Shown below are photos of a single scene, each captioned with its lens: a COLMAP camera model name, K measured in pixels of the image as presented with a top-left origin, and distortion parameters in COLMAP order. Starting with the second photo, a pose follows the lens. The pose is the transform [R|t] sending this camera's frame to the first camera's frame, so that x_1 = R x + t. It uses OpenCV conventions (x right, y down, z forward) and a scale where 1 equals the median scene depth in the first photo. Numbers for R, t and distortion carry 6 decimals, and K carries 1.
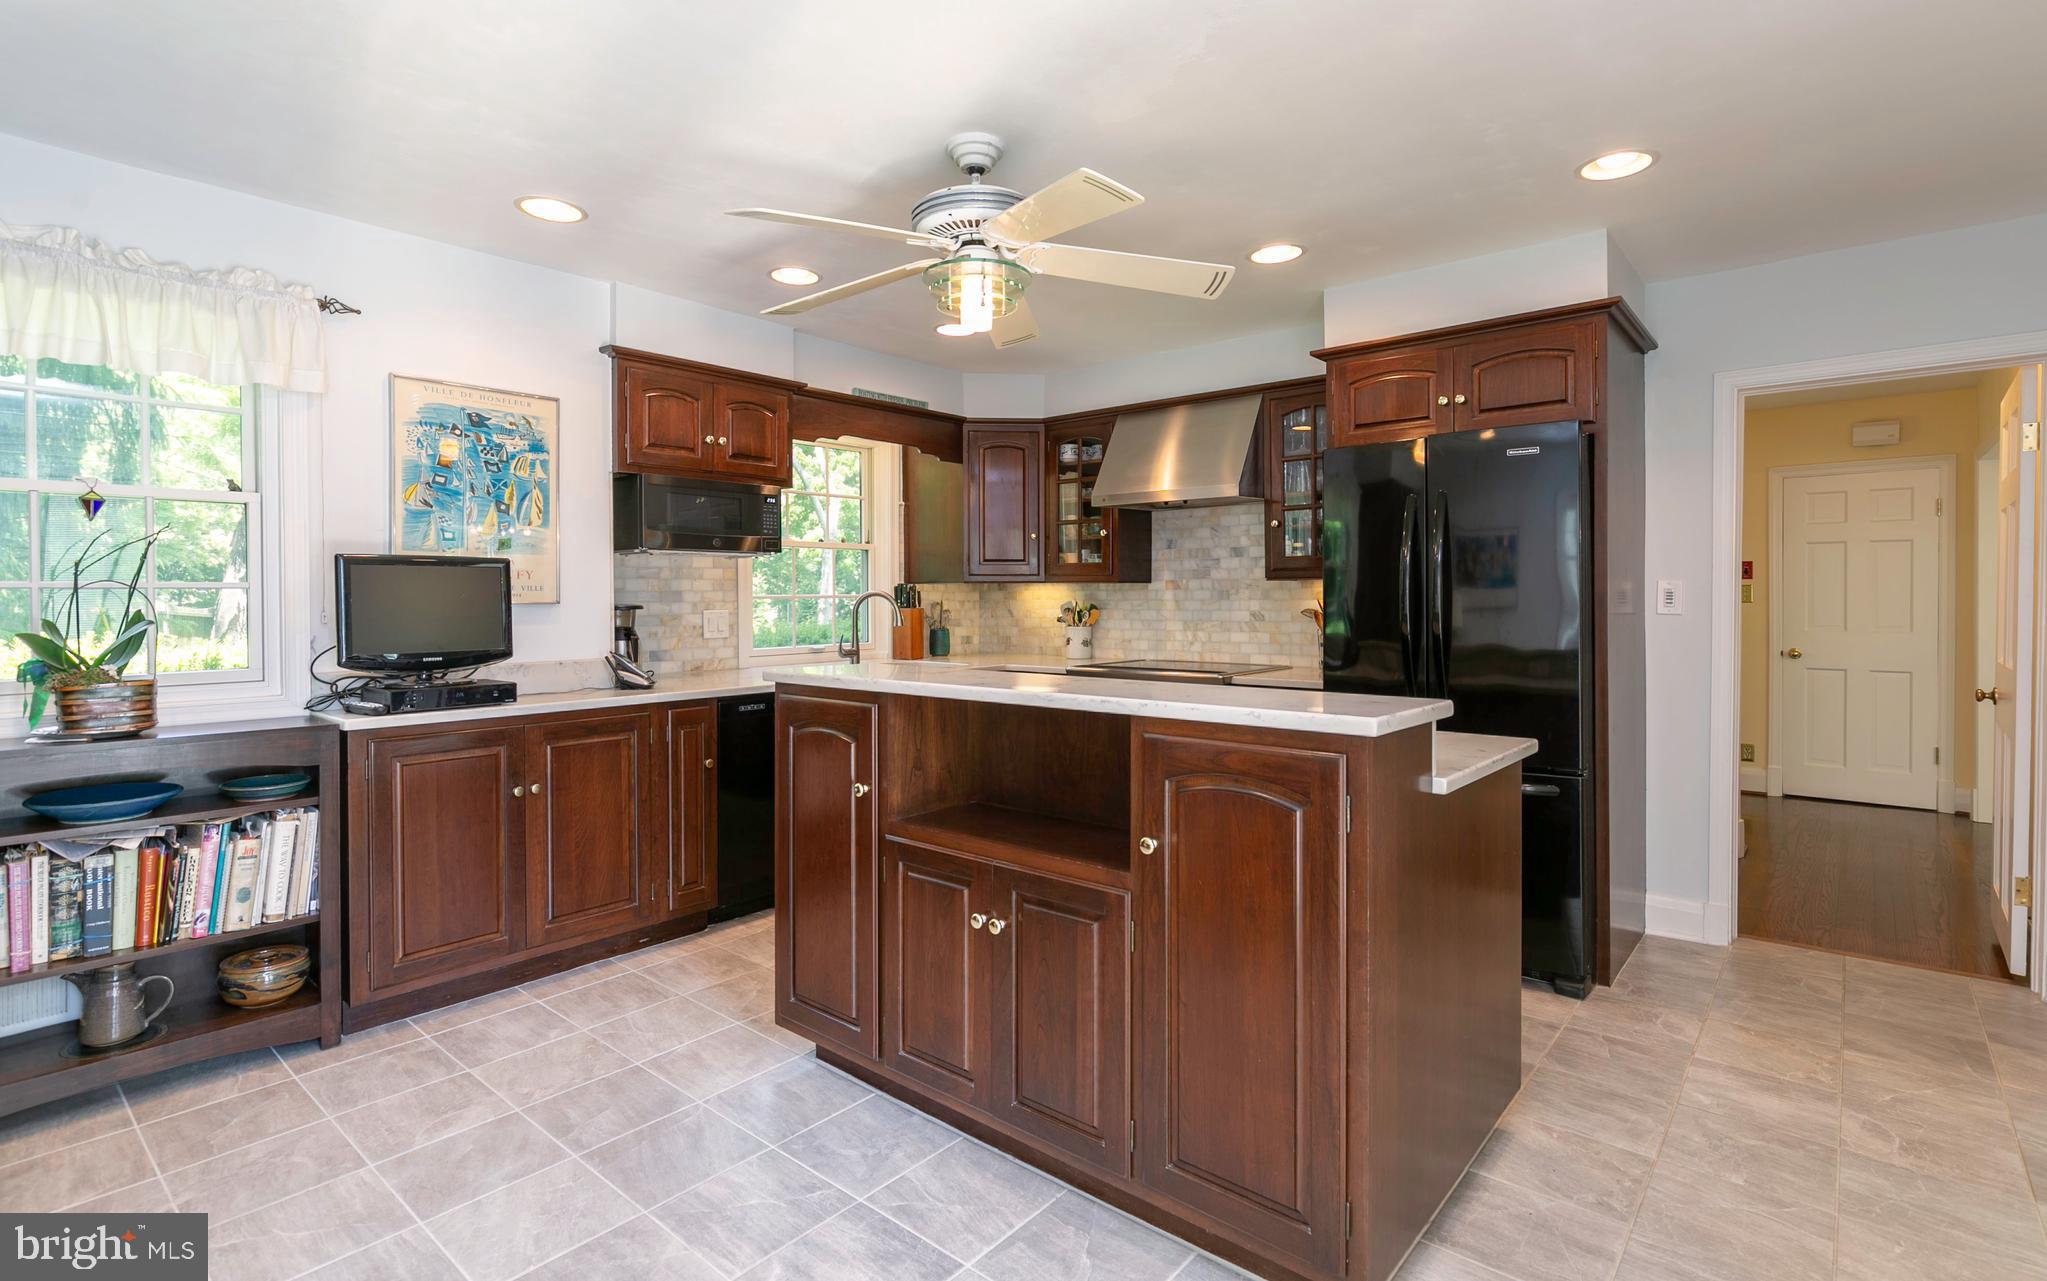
lens RADIAL K [[980.5, 0, 1019.8], [0, 980.5, 603.1], [0, 0, 1]] dist [0.000725, 0.000047]
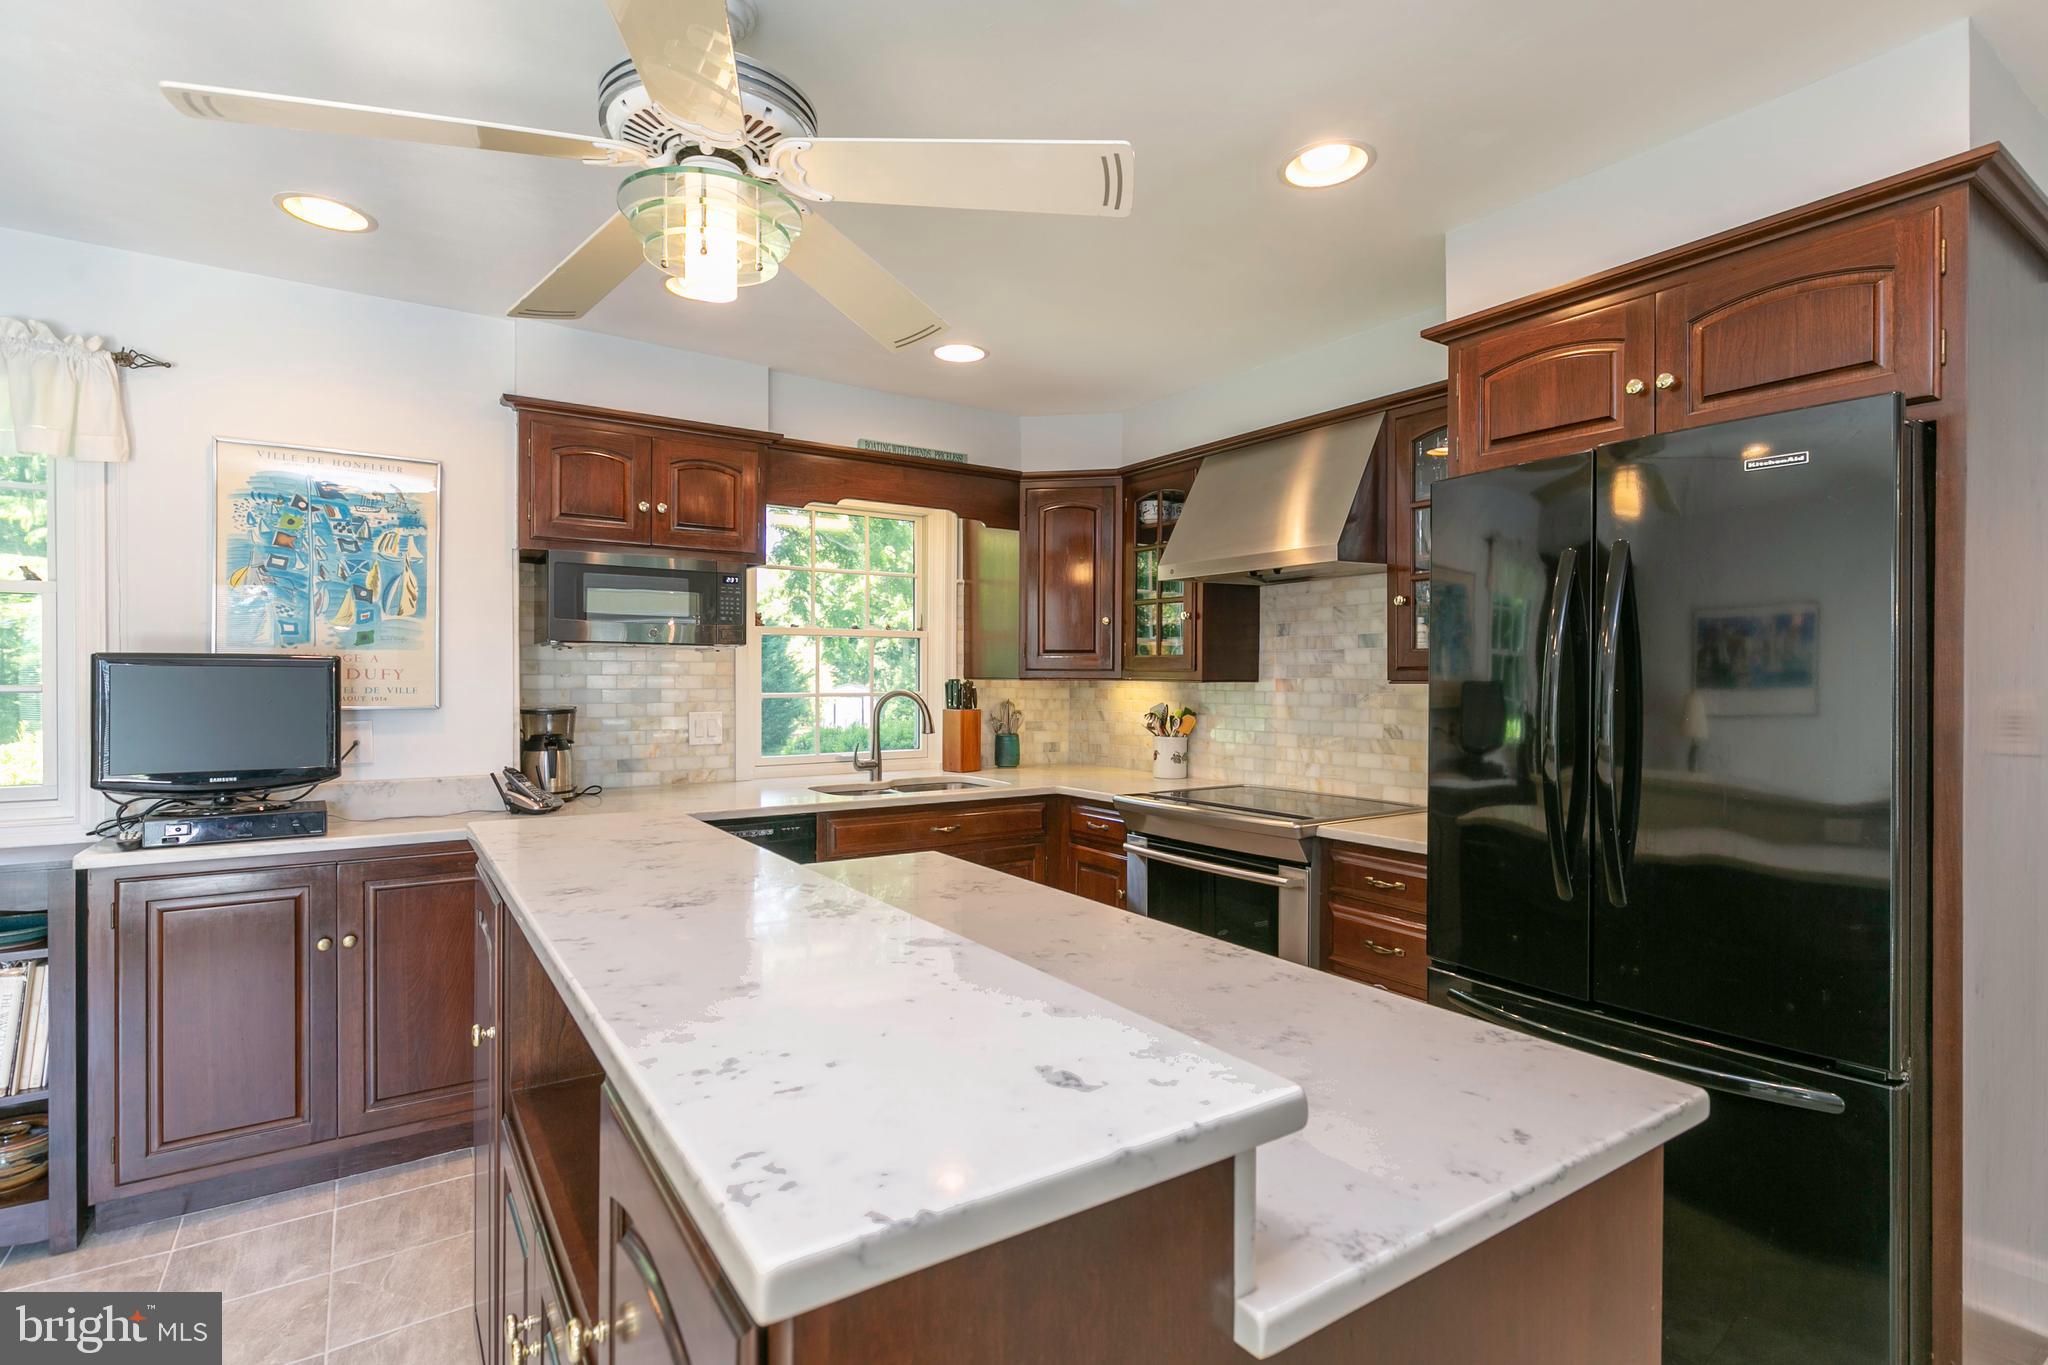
lens RADIAL K [[986.0, 0, 1024.0], [0, 986.0, 682.5], [0, 0, 1]] dist [0.001018, -0.000183]
pose [[0.964240, 0.008750, -0.264888, 0.178954], [-0.009092, 0.999959, -0.000066, -0.020334], [0.264876, 0.002472, 0.964279, 0.254291]]
